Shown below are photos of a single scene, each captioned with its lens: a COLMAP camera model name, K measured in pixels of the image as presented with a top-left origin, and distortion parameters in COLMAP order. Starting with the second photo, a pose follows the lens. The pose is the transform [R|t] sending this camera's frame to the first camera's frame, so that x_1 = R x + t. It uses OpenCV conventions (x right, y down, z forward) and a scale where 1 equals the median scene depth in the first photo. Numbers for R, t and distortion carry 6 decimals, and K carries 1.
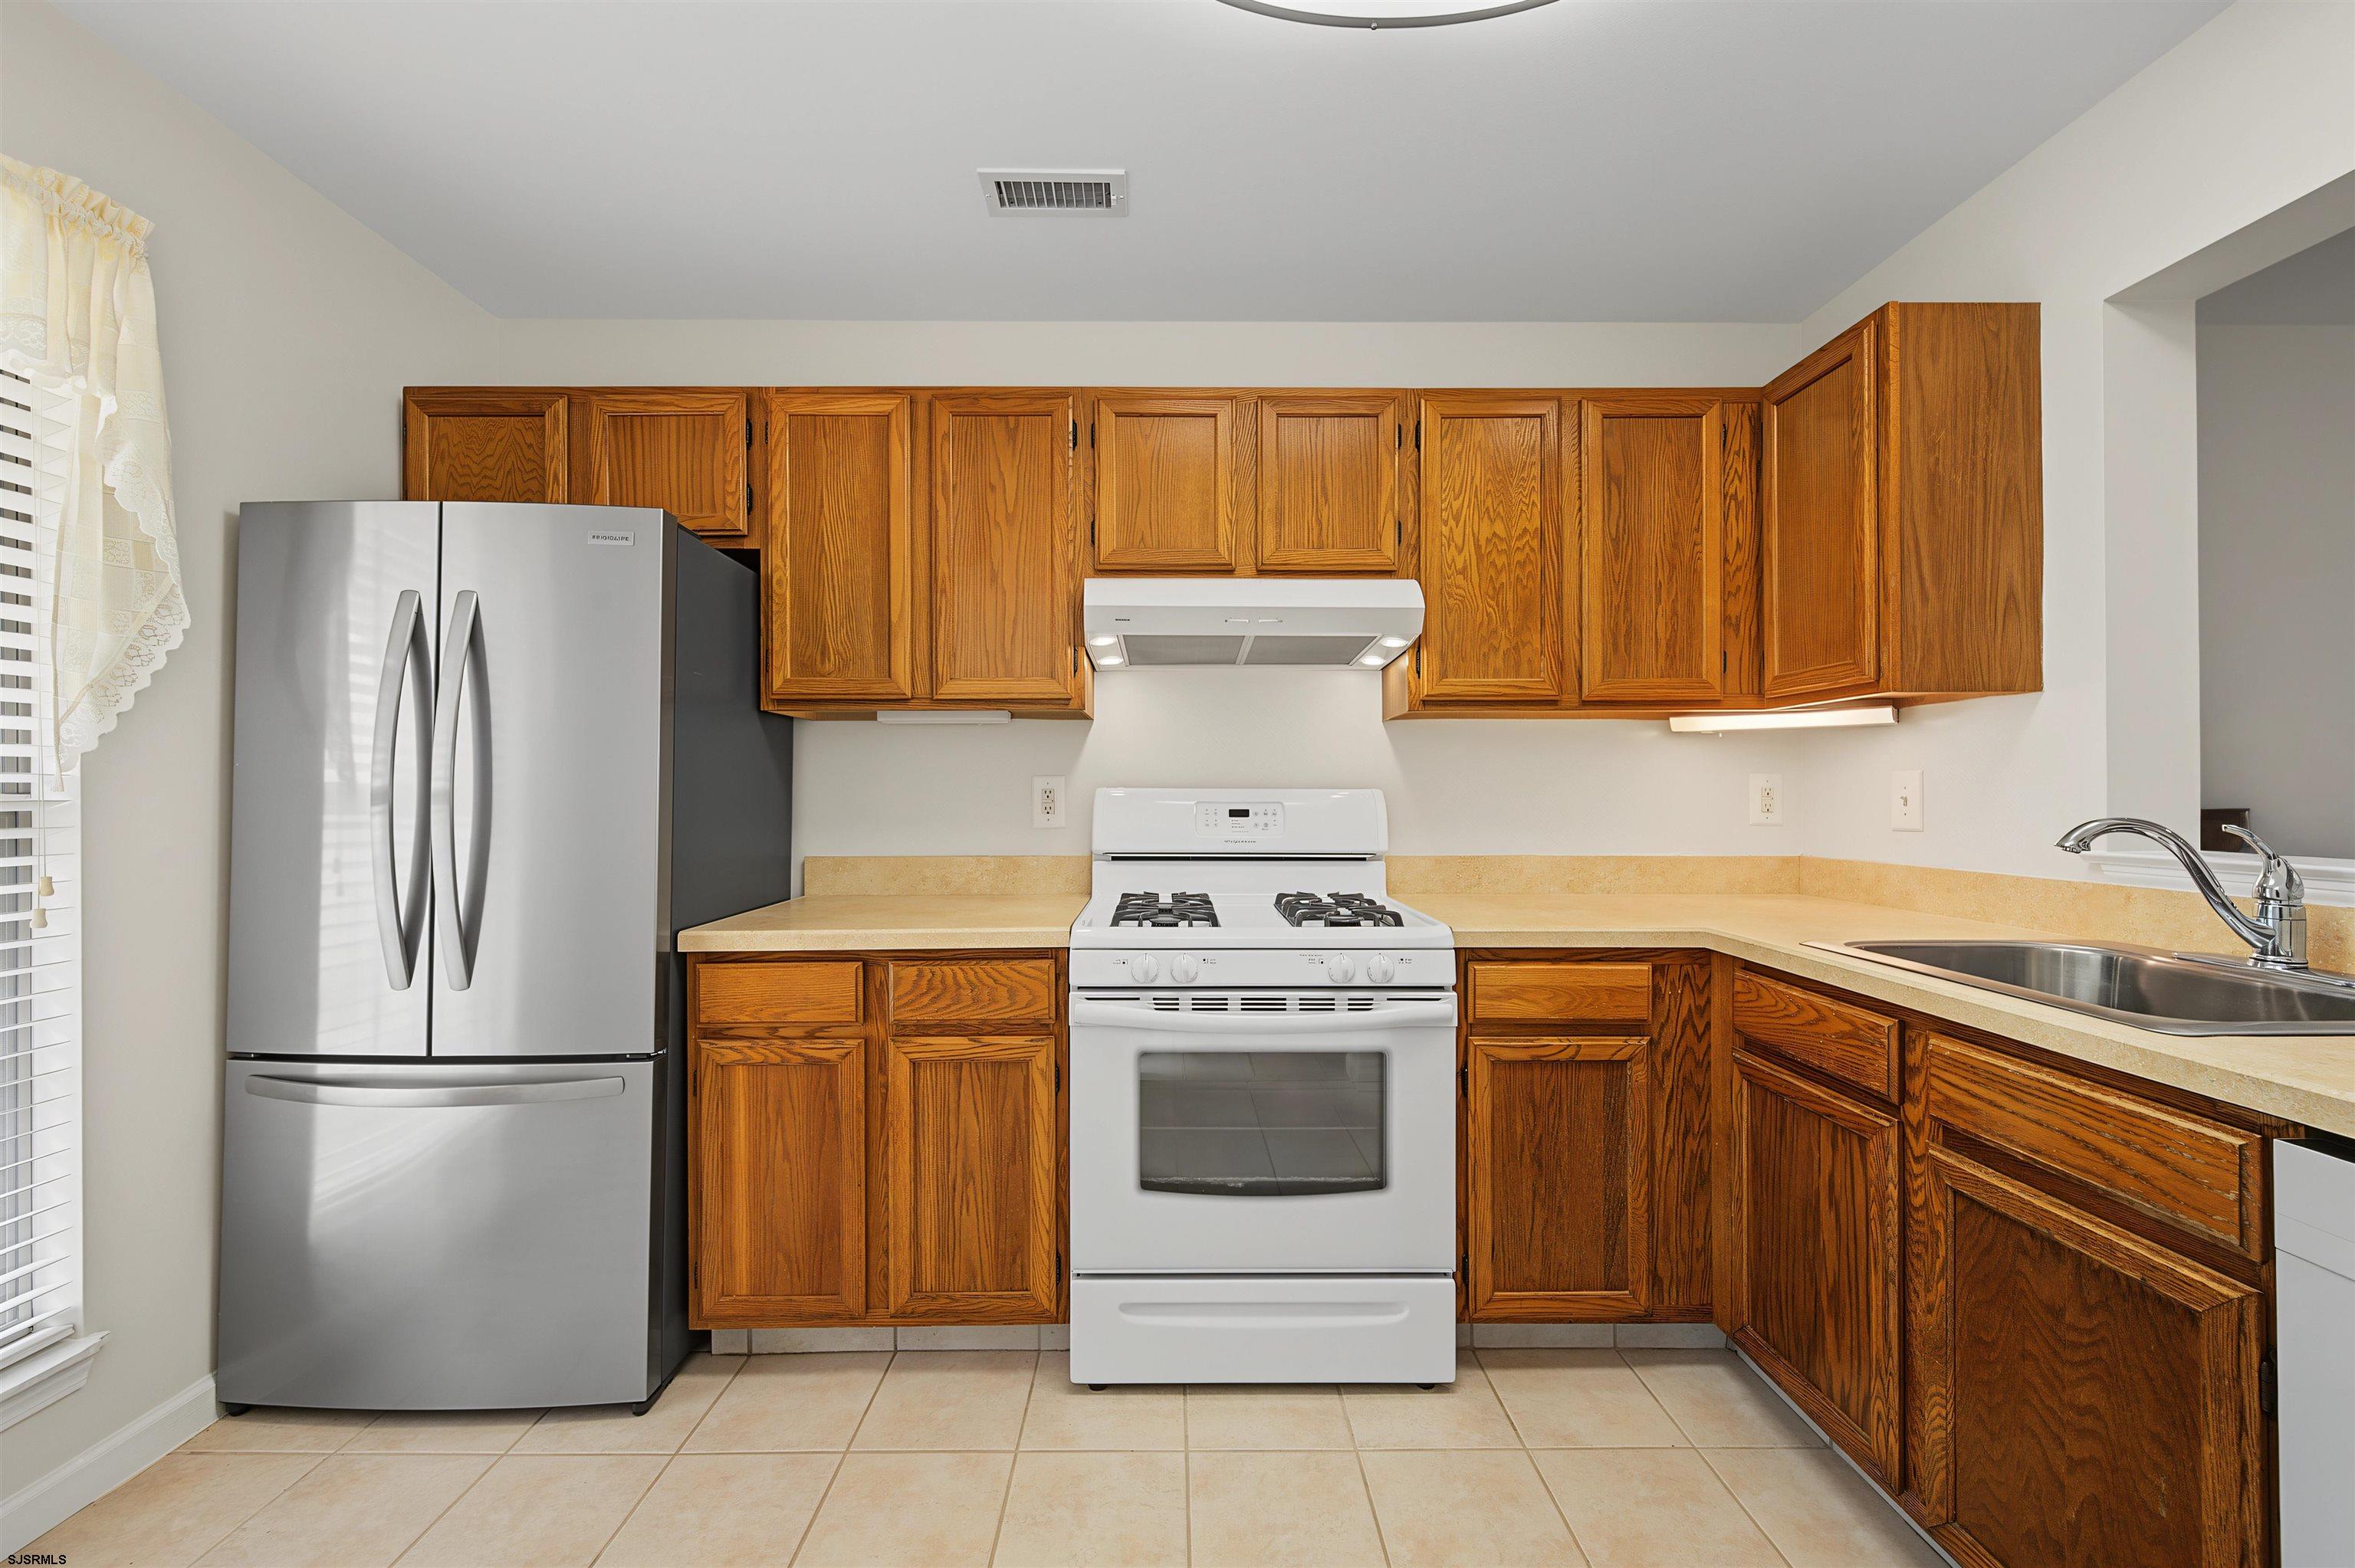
lens RADIAL K [[923.8, 0, 1180.2], [0, 923.8, 794.4], [0, 0, 1]] dist [0.006193, -0.001662]
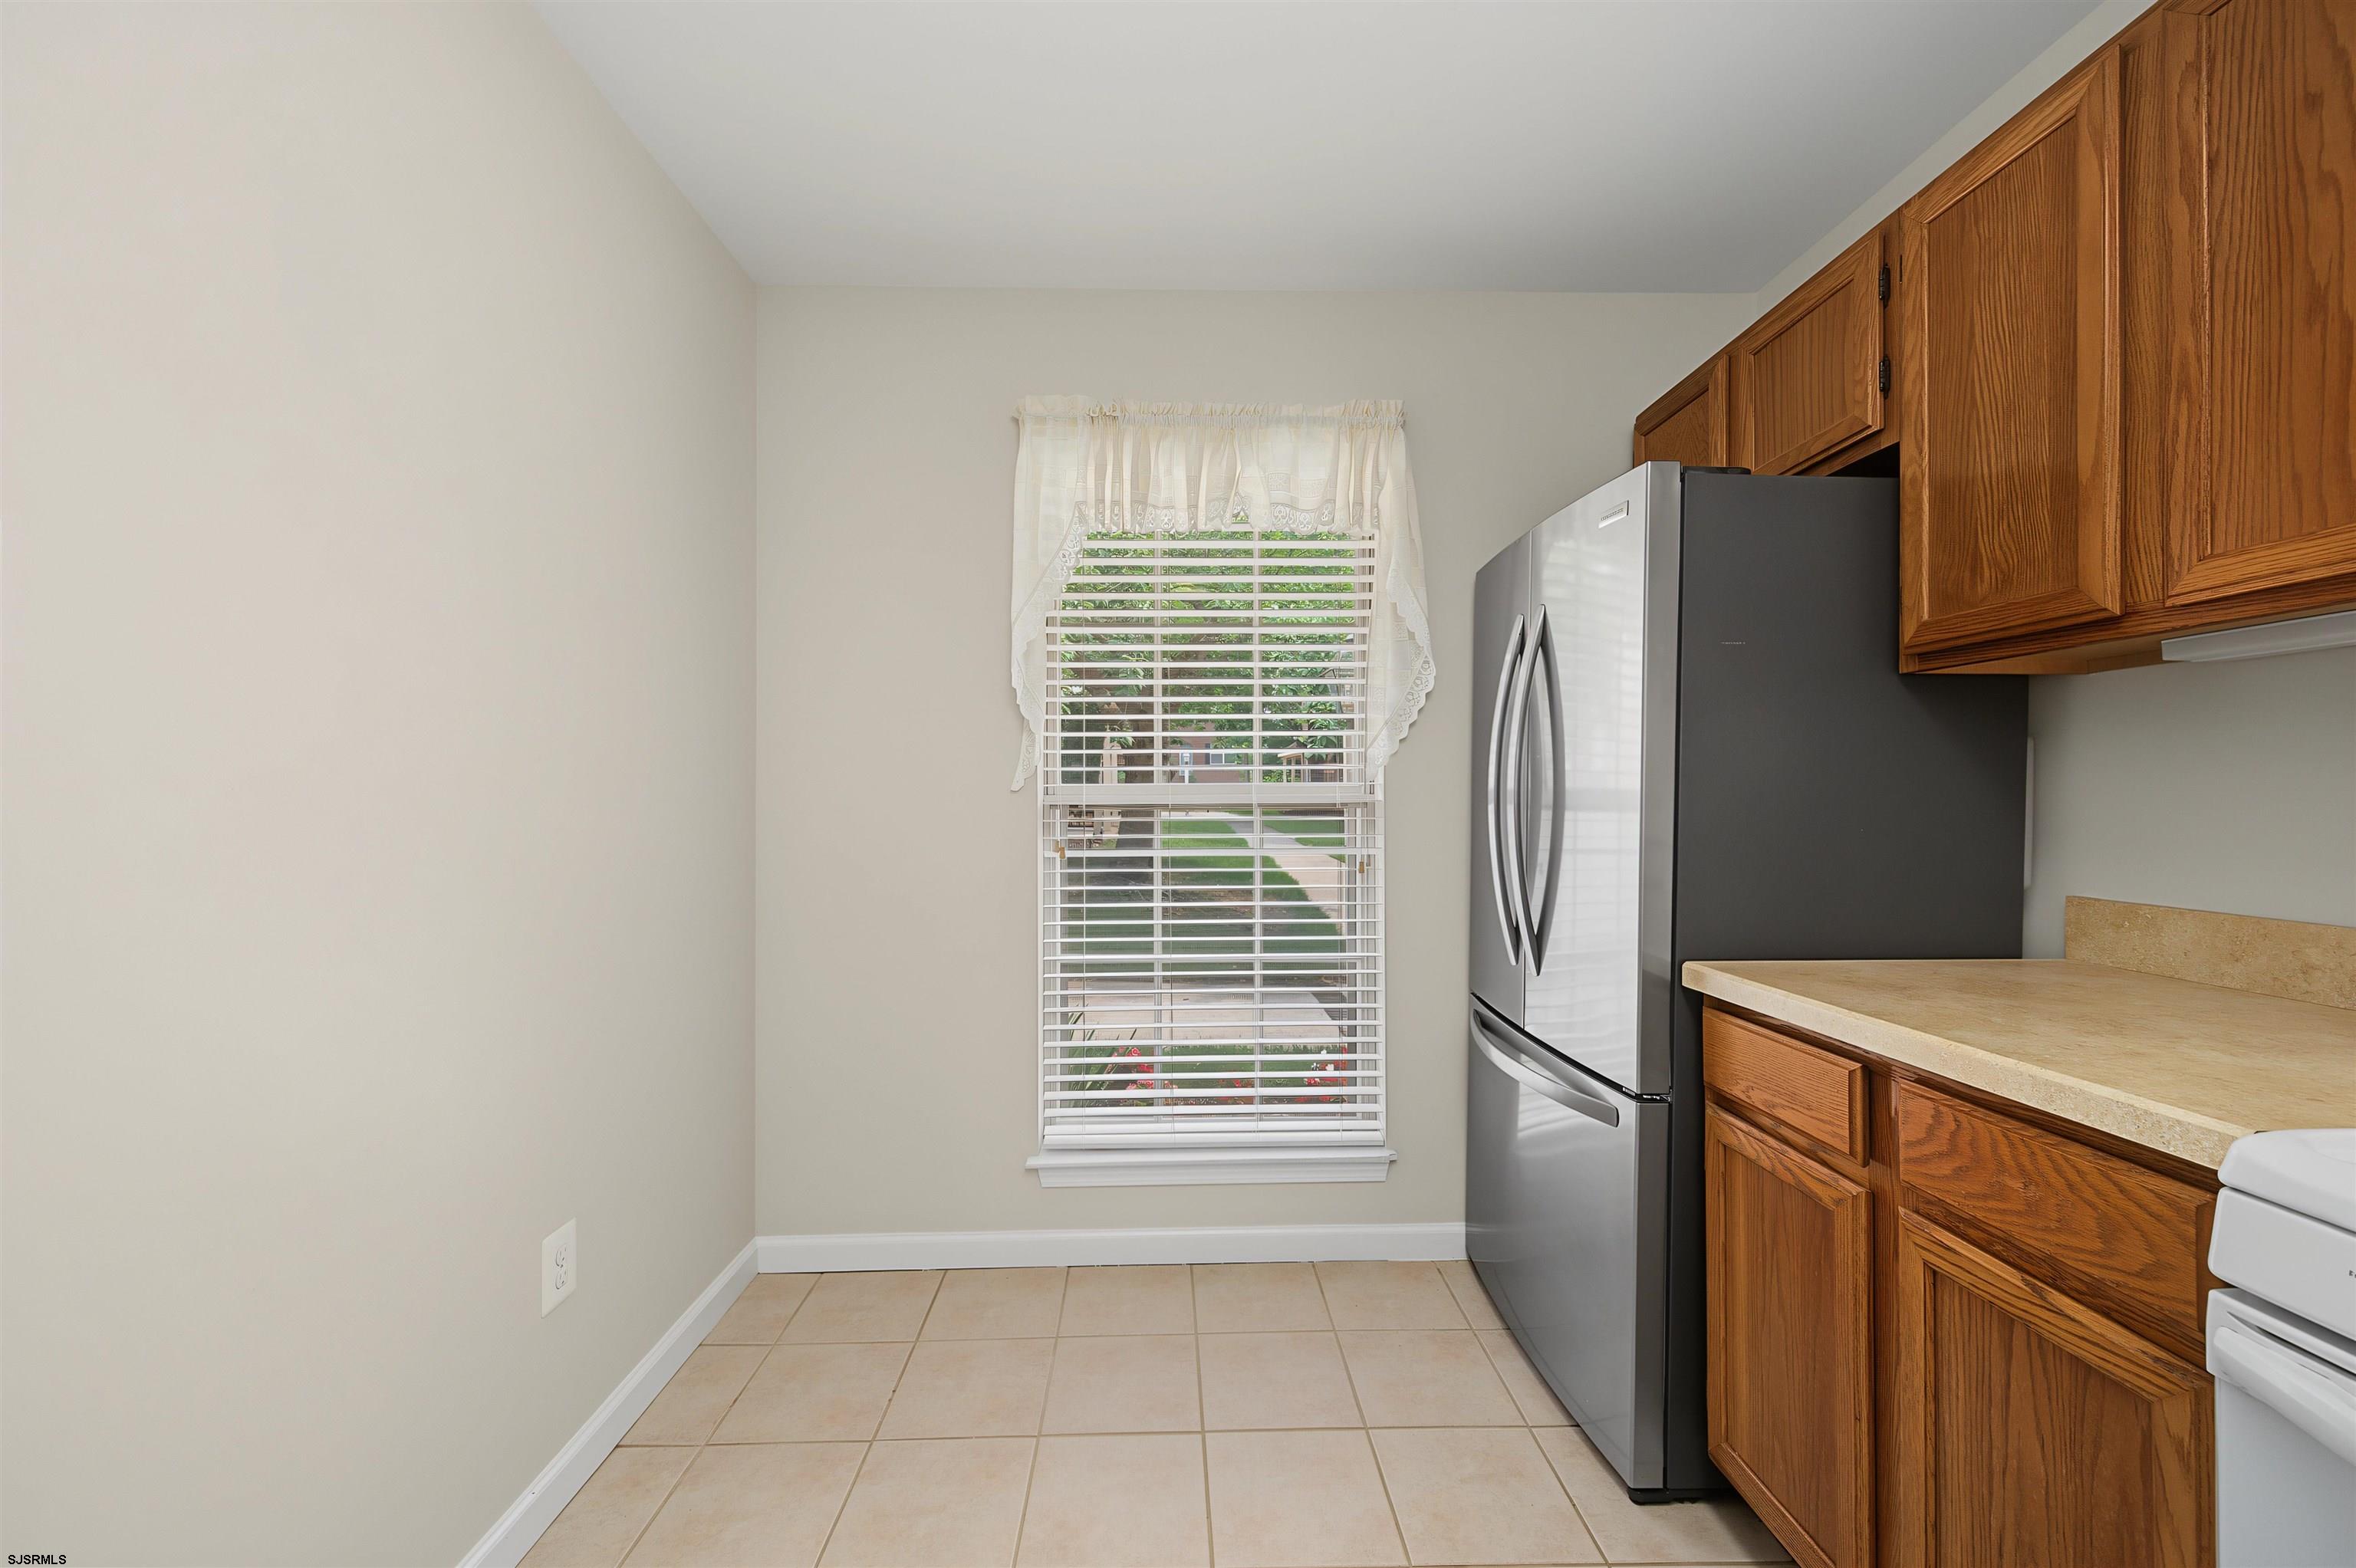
lens RADIAL K [[924.2, 0, 1185.2], [0, 924.2, 790.1], [0, 0, 1]] dist [0.006193, -0.001662]
pose [[0.012907, -0.000500, -0.999917, 0.277030], [0.000371, 1.000000, -0.000495, -0.004112], [0.999917, -0.000365, 0.012907, 0.536549]]
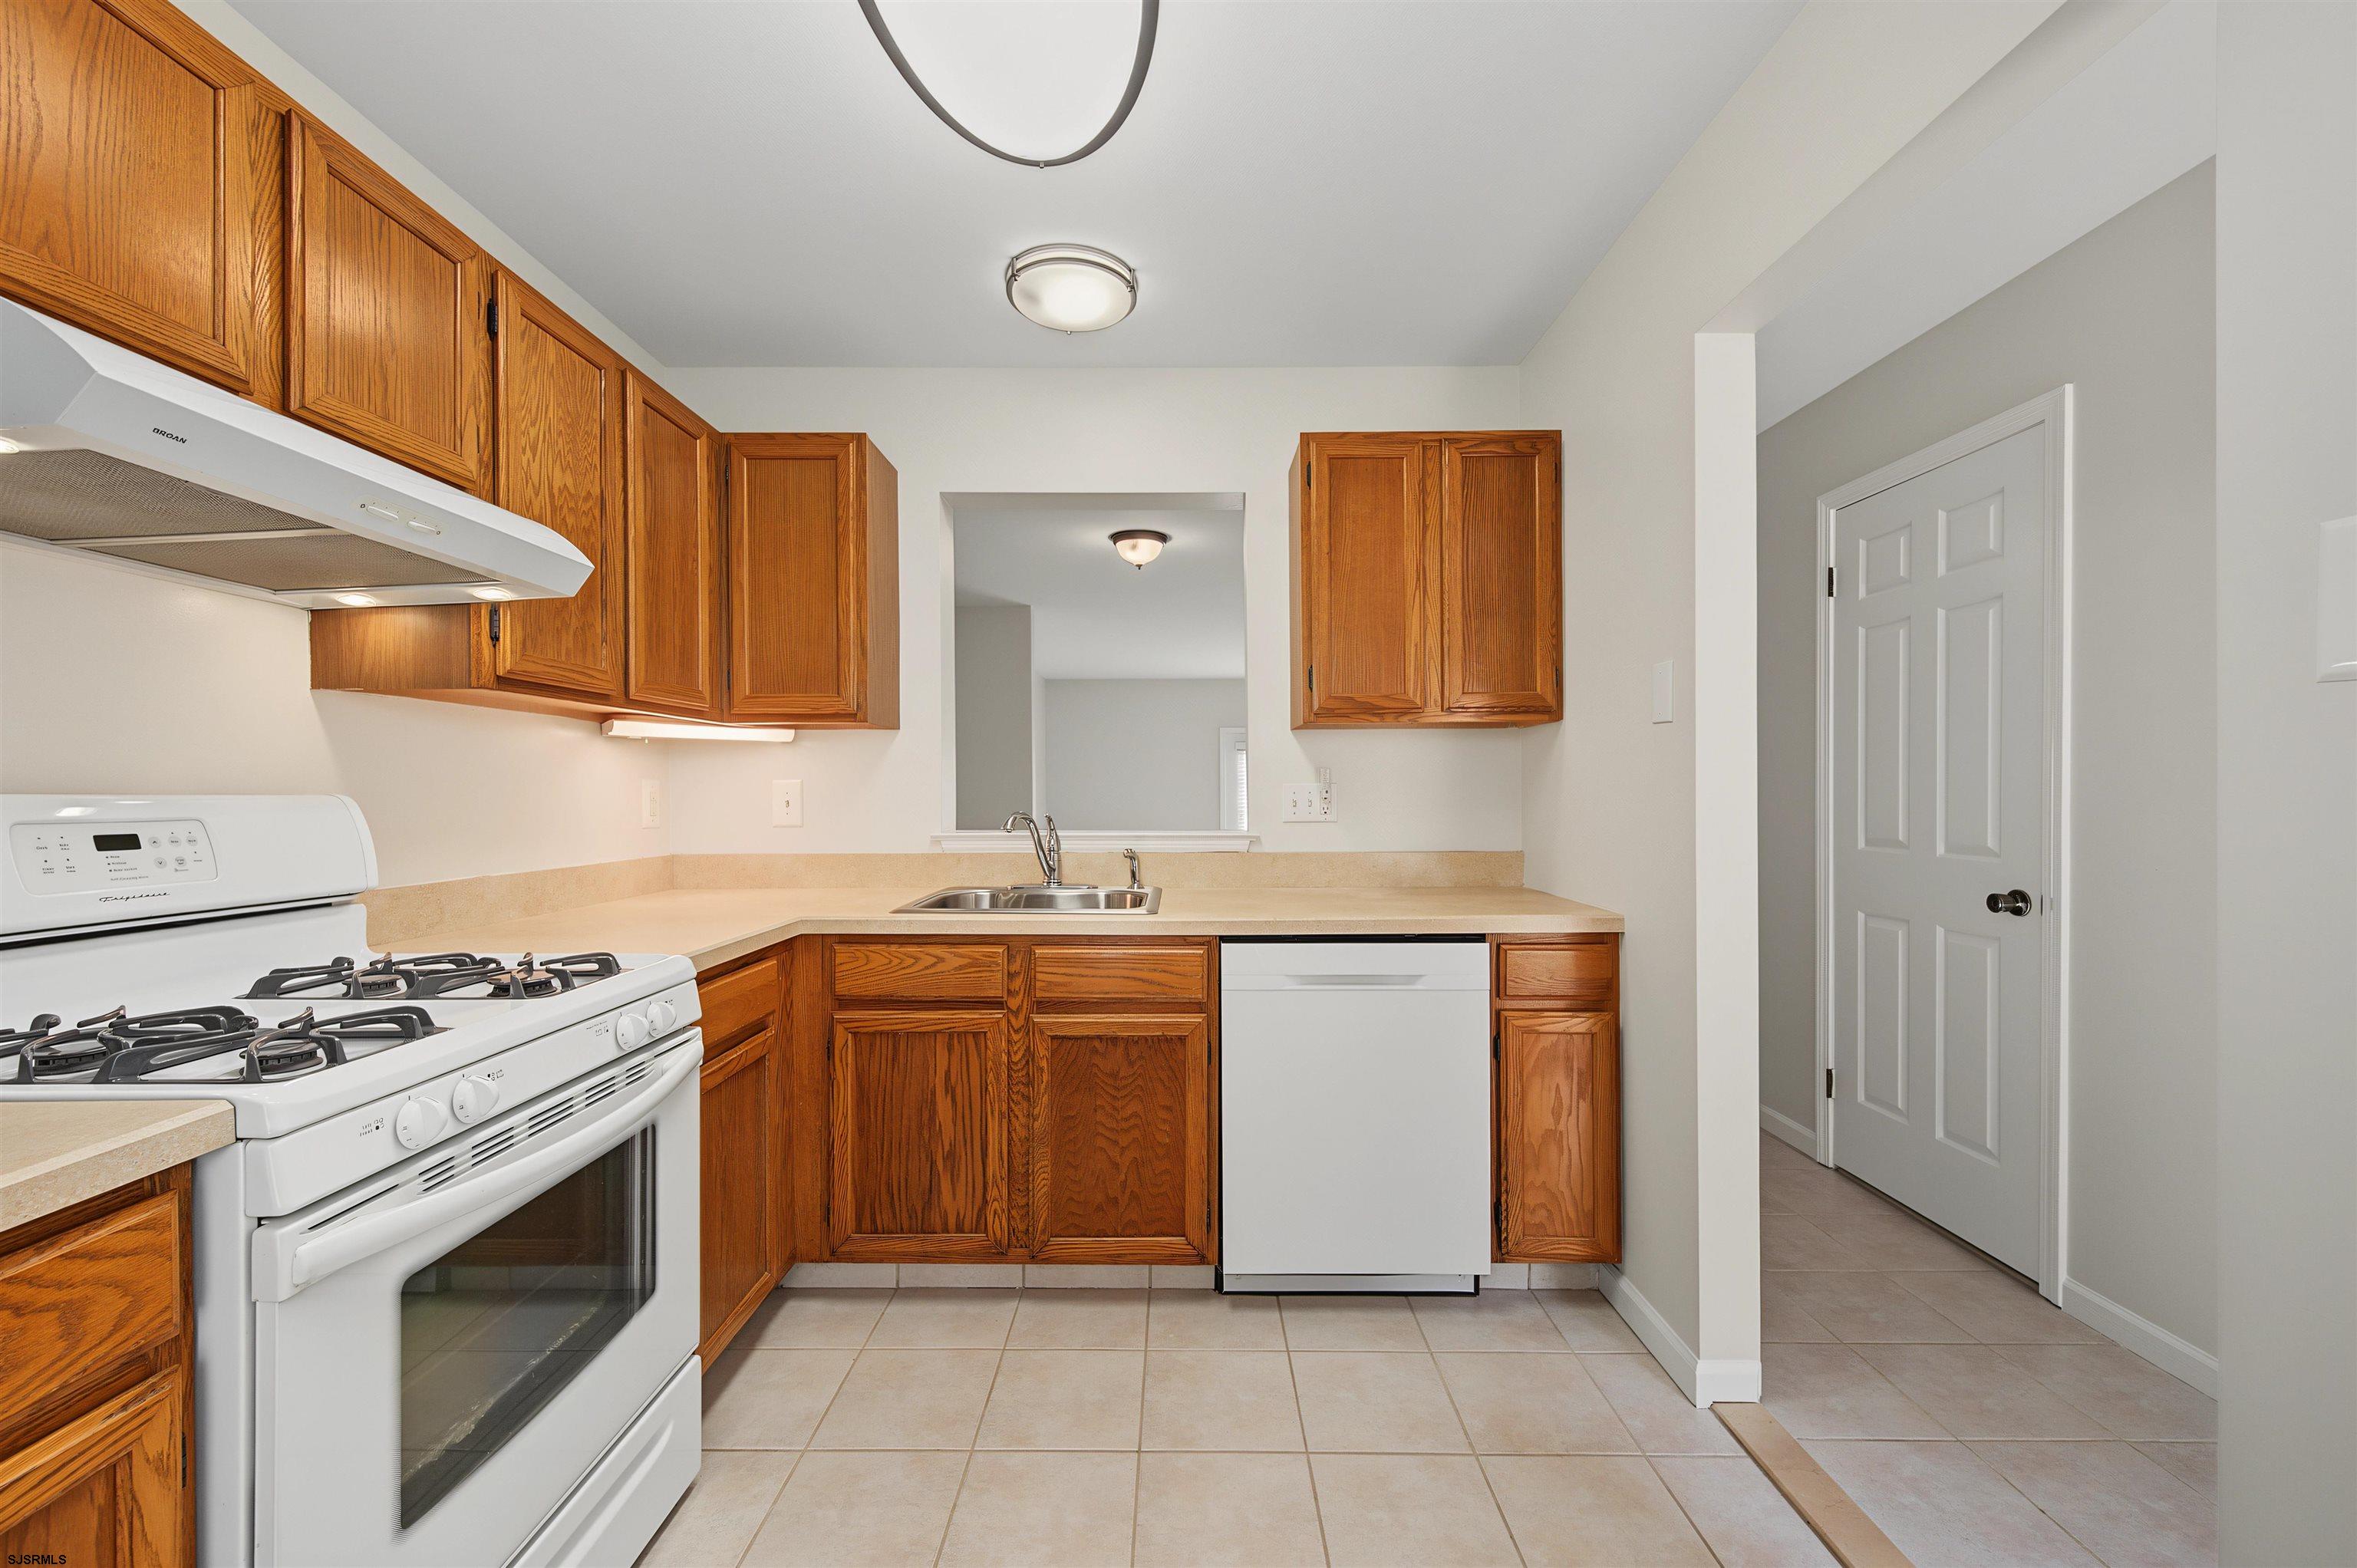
lens RADIAL K [[924.6, 0, 1179.8], [0, 924.6, 793.2], [0, 0, 1]] dist [0.006193, -0.001662]
pose [[0.011529, -0.000669, 0.999933, -0.574375], [0.002522, 0.999997, 0.000640, -0.007468], [-0.999930, 0.002515, 0.011531, 0.525961]]
